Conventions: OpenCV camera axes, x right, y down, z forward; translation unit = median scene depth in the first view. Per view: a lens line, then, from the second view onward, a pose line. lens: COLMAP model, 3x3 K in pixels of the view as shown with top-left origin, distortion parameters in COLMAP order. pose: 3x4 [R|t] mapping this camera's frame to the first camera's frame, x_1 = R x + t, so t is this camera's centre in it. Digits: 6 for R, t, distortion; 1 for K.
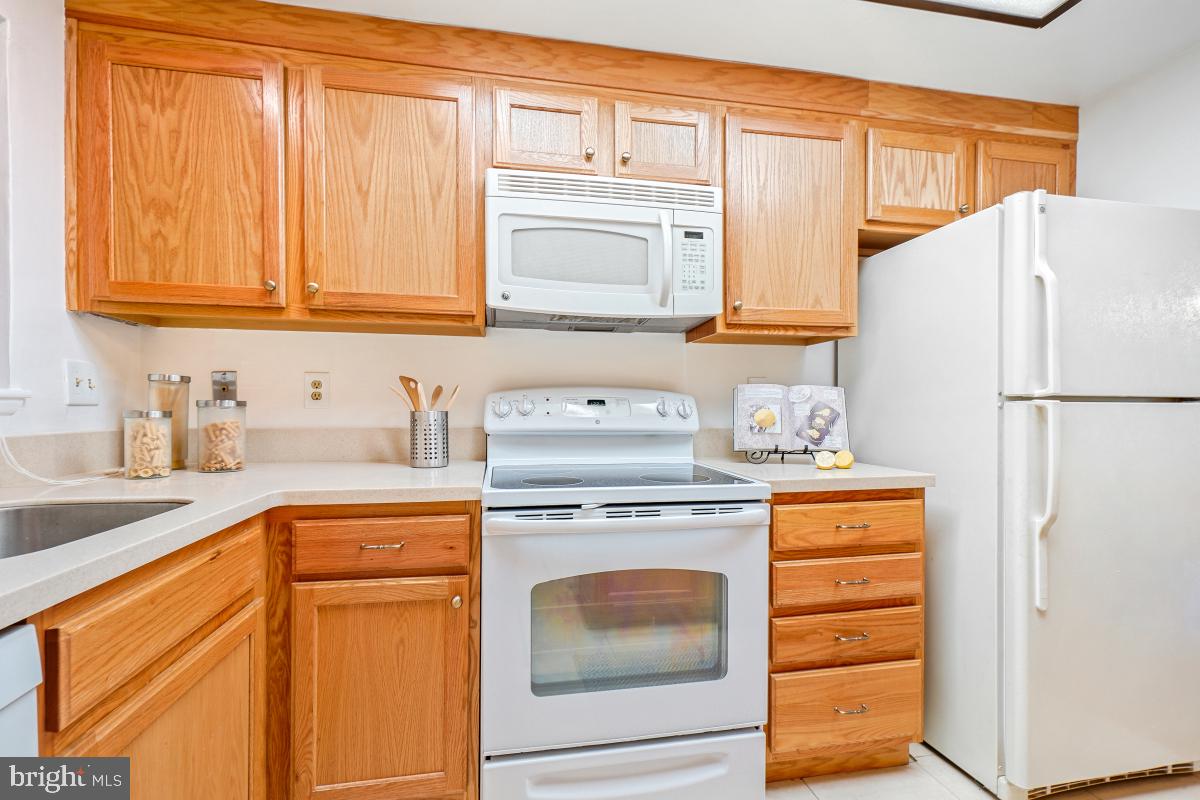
lens RADIAL K [[539.2, 0, 581.9], [0, 539.2, 397.6], [0, 0, 1]] dist [-0.055864, 0.025005]
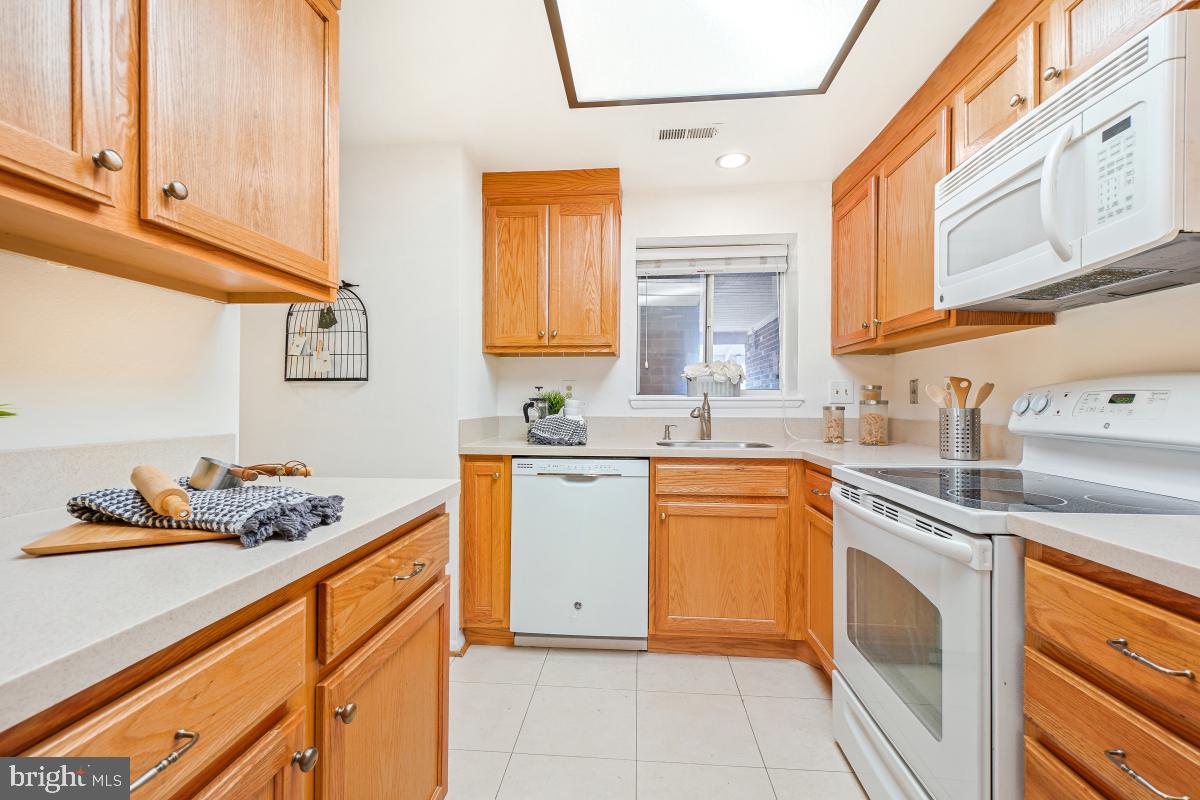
lens RADIAL K [[539.2, 0, 581.9], [0, 539.2, 397.6], [0, 0, 1]] dist [-0.055864, 0.025005]
pose [[-0.274319, -0.013466, -0.961544, 1.078773], [0.013393, 0.999751, -0.017822, 0.013085], [0.961546, -0.017767, -0.274070, 0.638338]]
